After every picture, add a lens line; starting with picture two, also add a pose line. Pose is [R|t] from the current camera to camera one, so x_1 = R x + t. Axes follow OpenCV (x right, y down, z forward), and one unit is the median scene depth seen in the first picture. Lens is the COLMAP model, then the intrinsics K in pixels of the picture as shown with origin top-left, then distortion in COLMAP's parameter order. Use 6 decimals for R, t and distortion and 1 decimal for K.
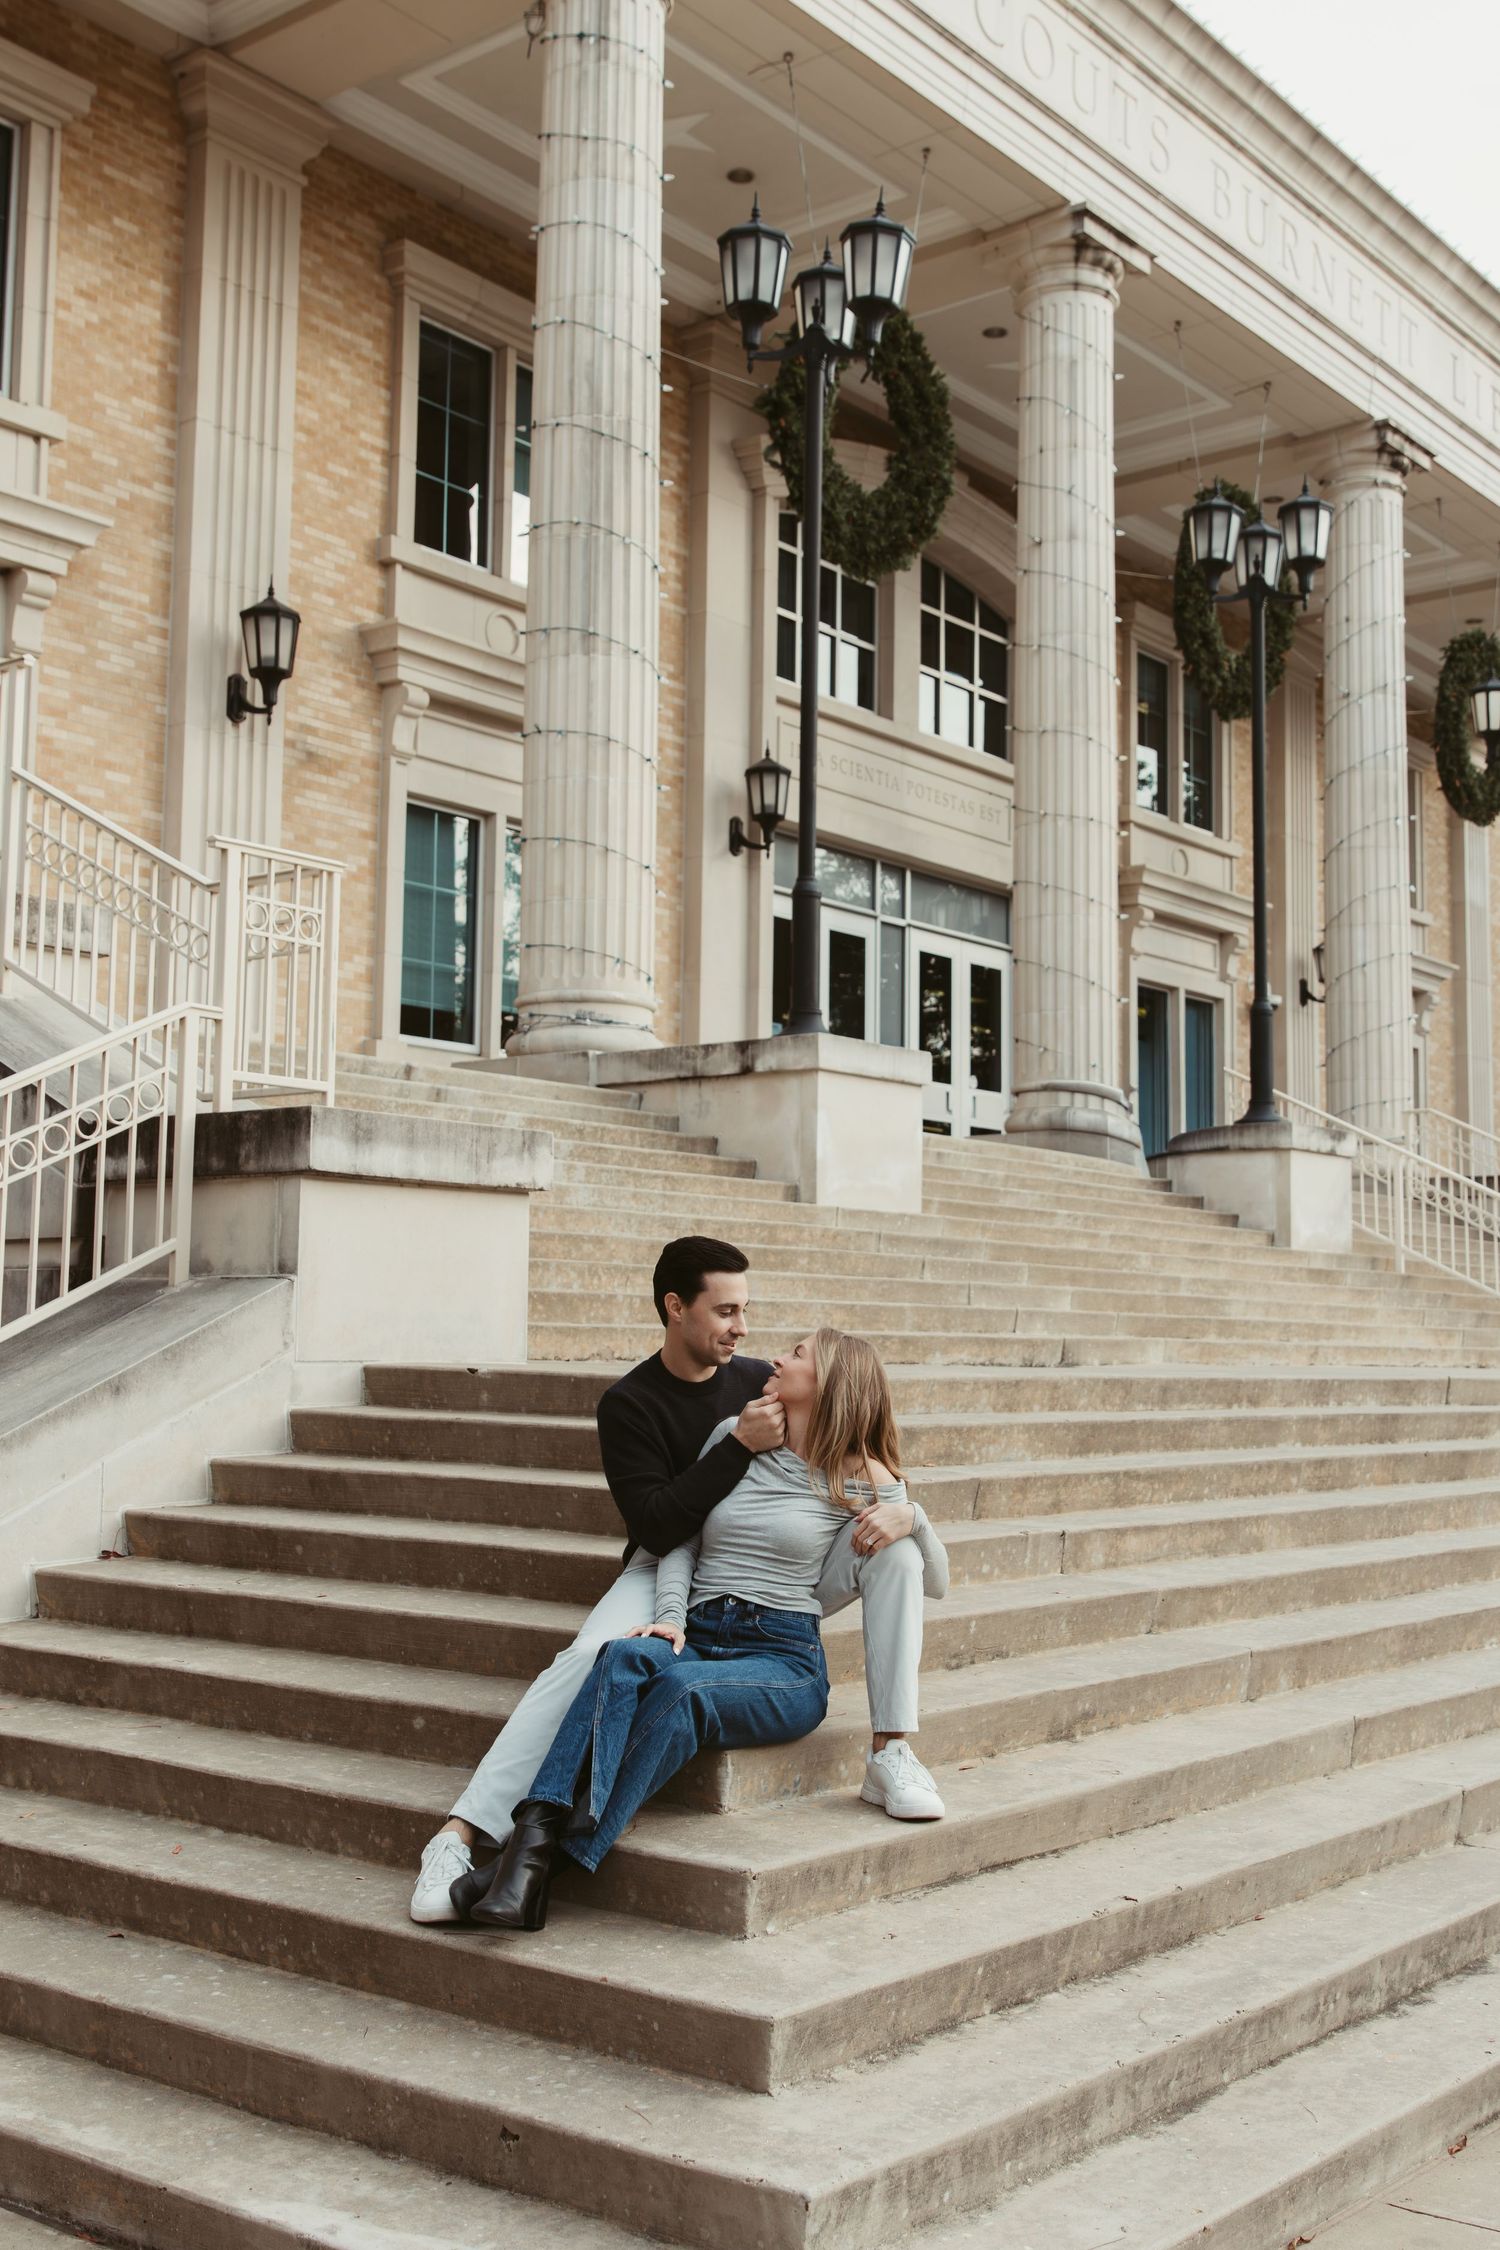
lens RADIAL K [[2437.9, 0, 755.0], [0, 2437.9, 1137.6], [0, 0, 1]] dist [0.013070, -0.016613]
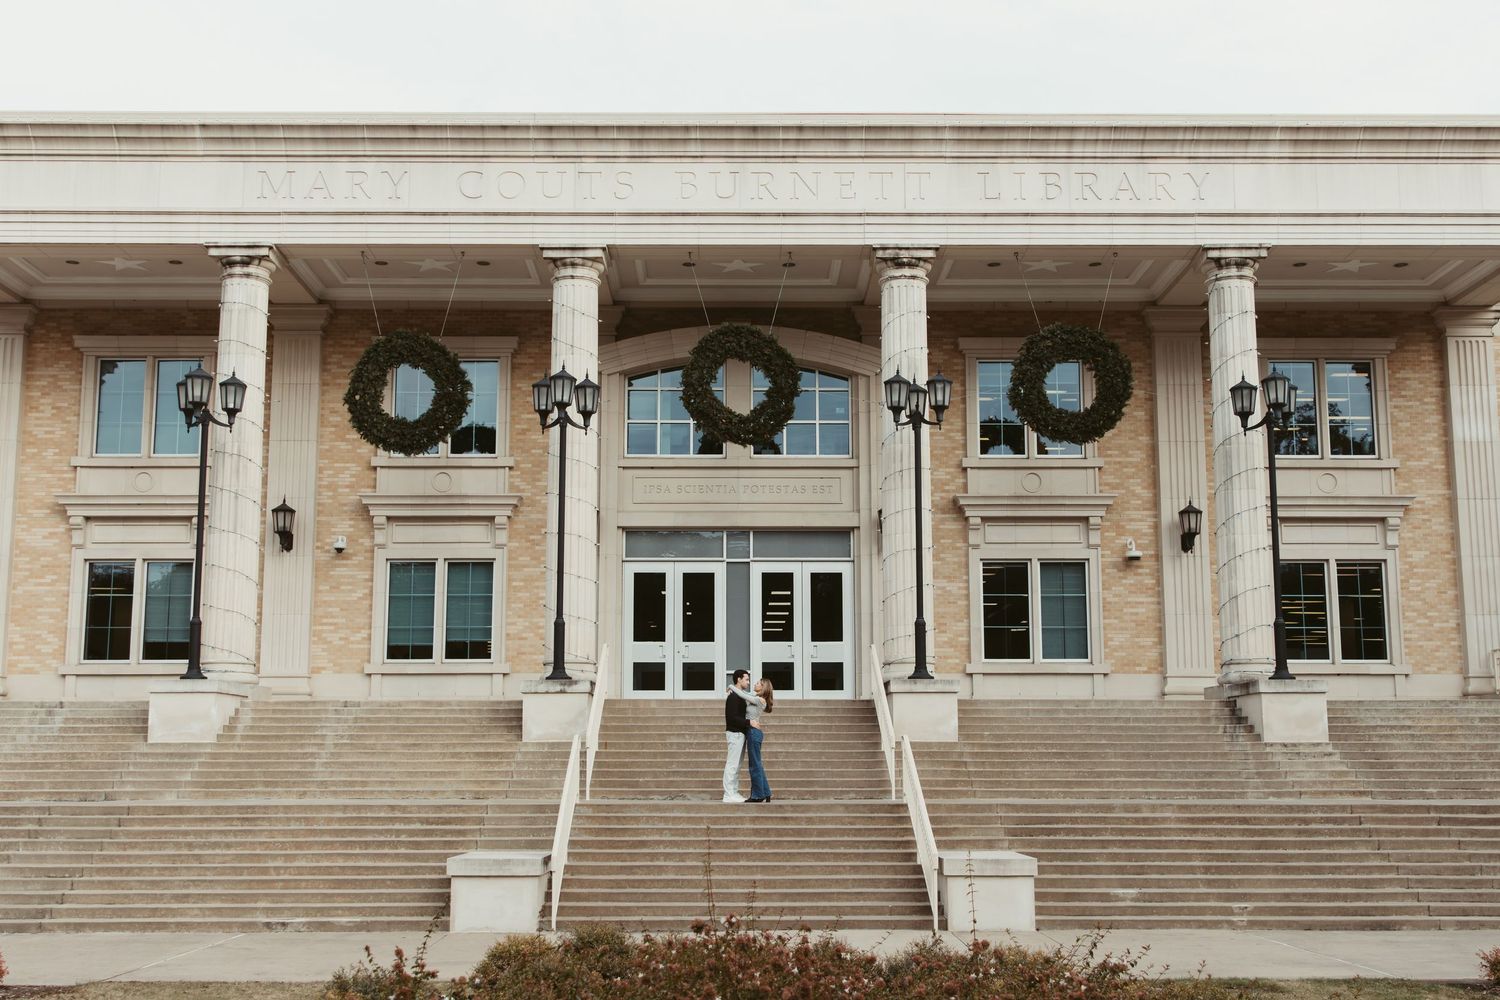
lens RADIAL K [[1650.4, 0, 747.1], [0, 1650.4, 505.9], [0, 0, 1]] dist [0.016794, -0.008227]
pose [[0.629160, -0.134970, -0.765468, 1.291149], [0.077888, 0.990799, -0.110682, 0.015297], [0.773364, 0.010016, 0.633883, 0.225142]]
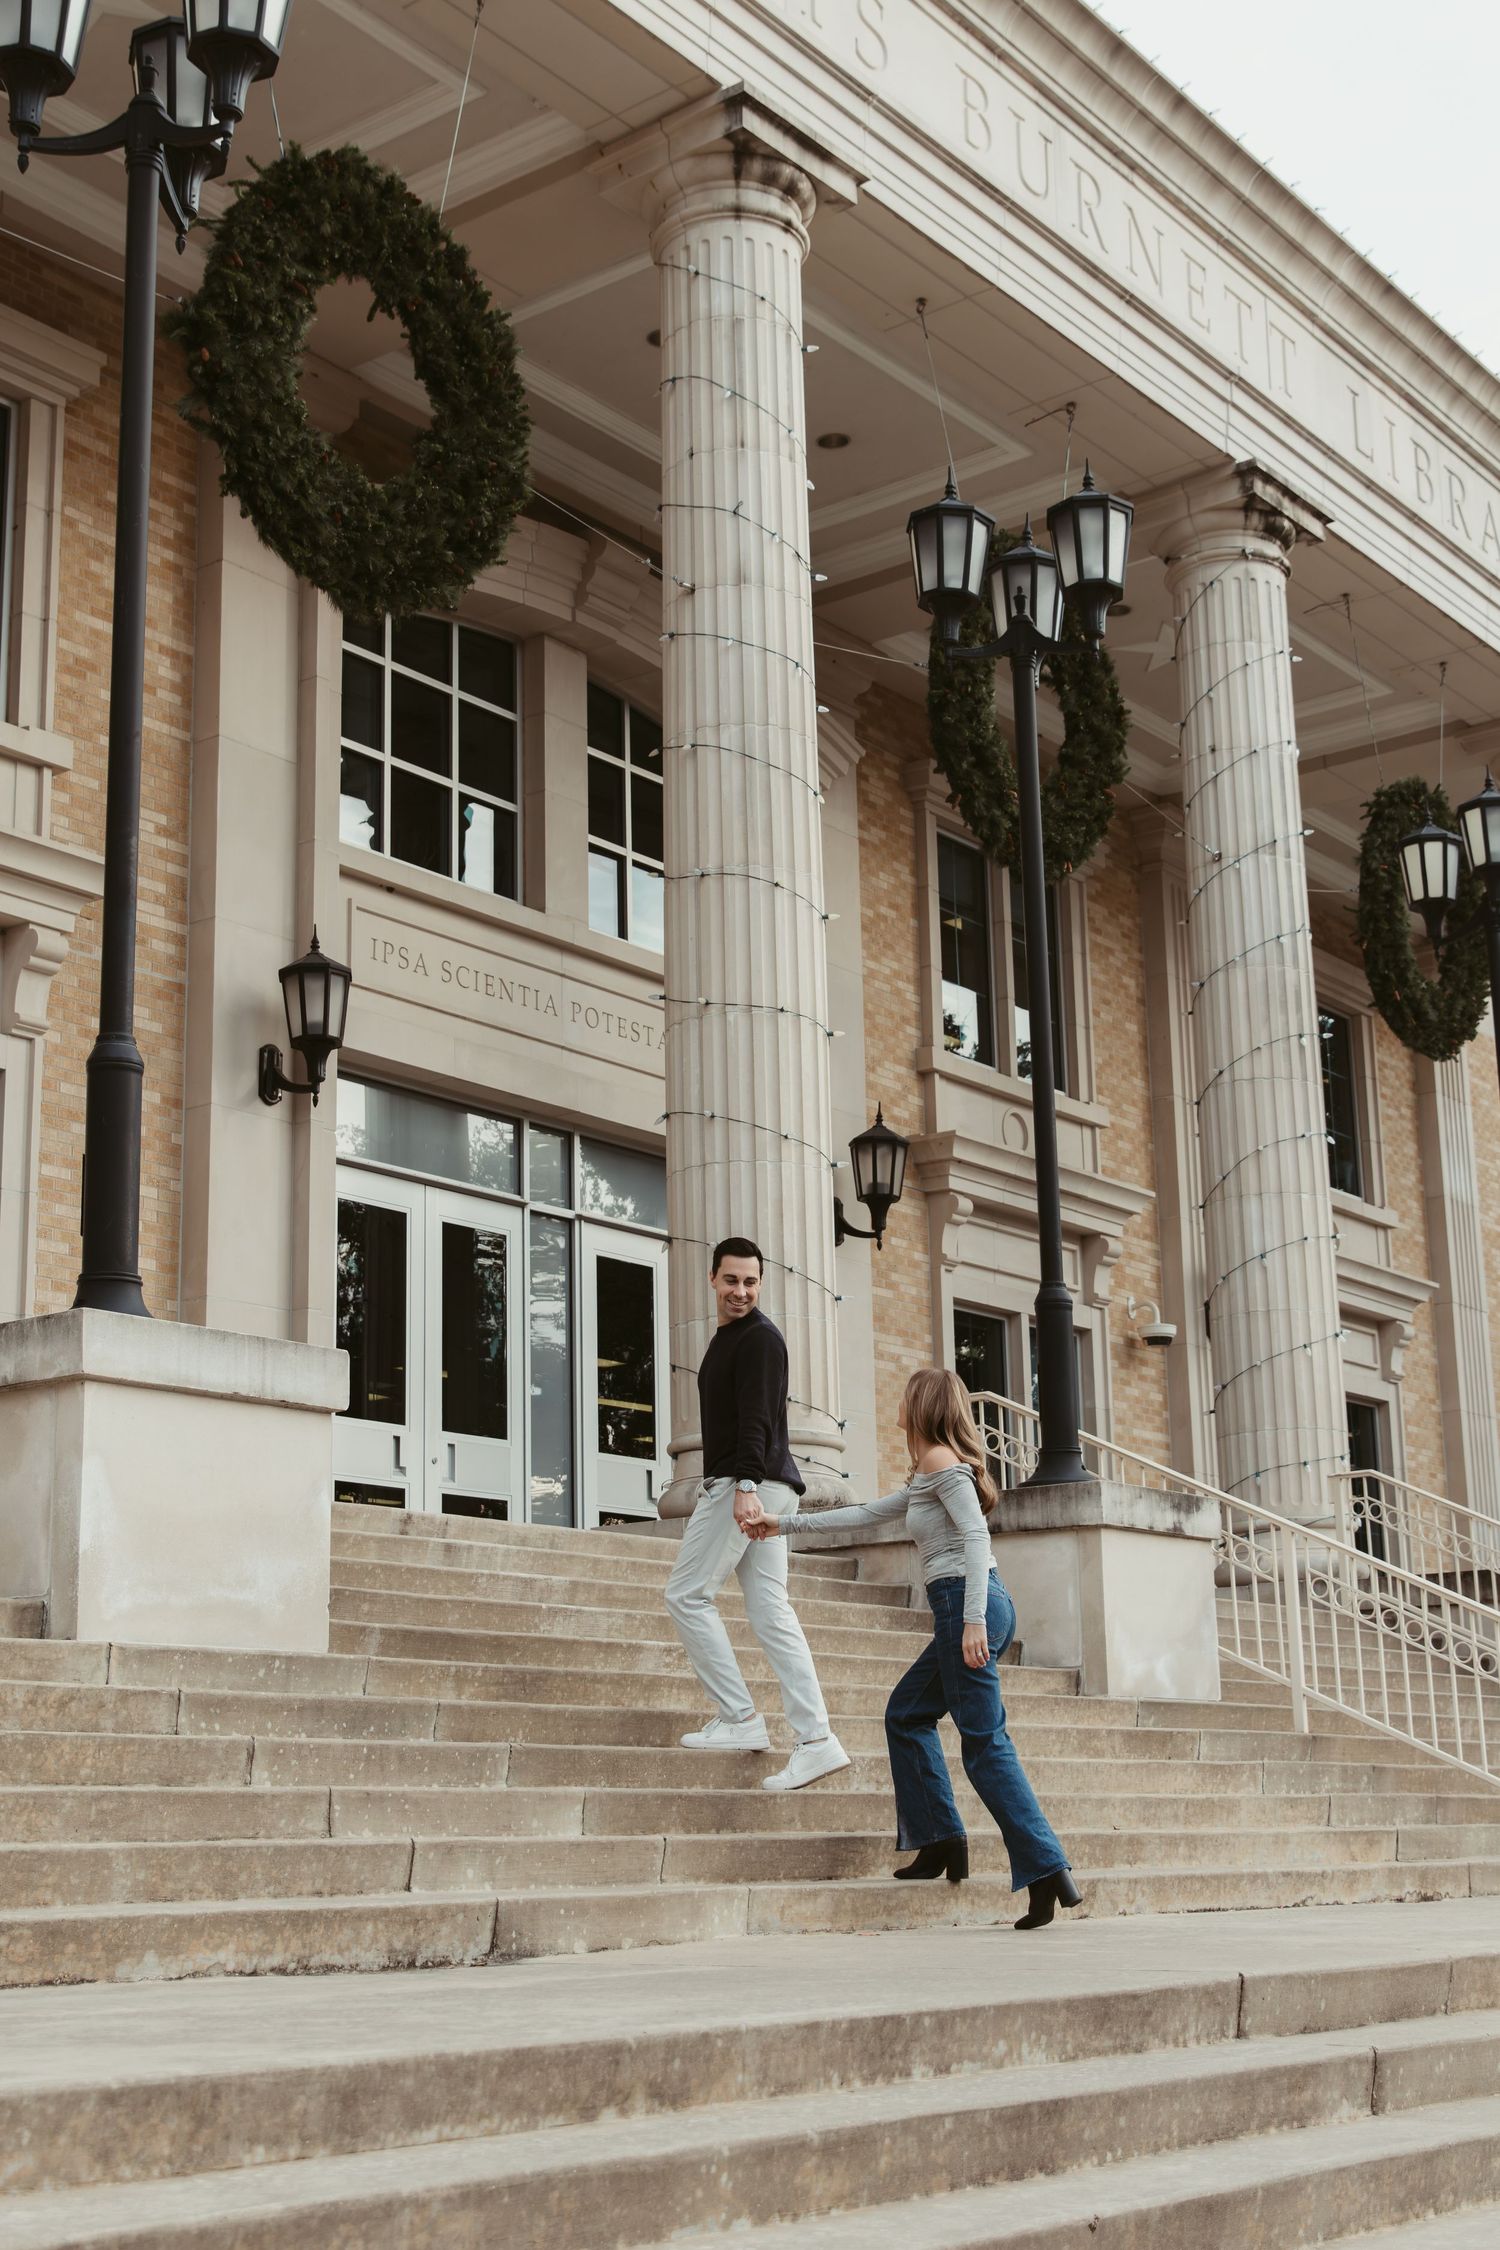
lens RADIAL K [[3008.6, 0, 739.4], [0, 3008.6, 1165.2], [0, 0, 1]] dist [-0.006529, 0.027969]
pose [[0.999033, -0.026830, 0.034818, 0.096653], [0.031302, 0.990347, -0.135033, 0.012091], [-0.030859, 0.135992, 0.990229, 0.237078]]
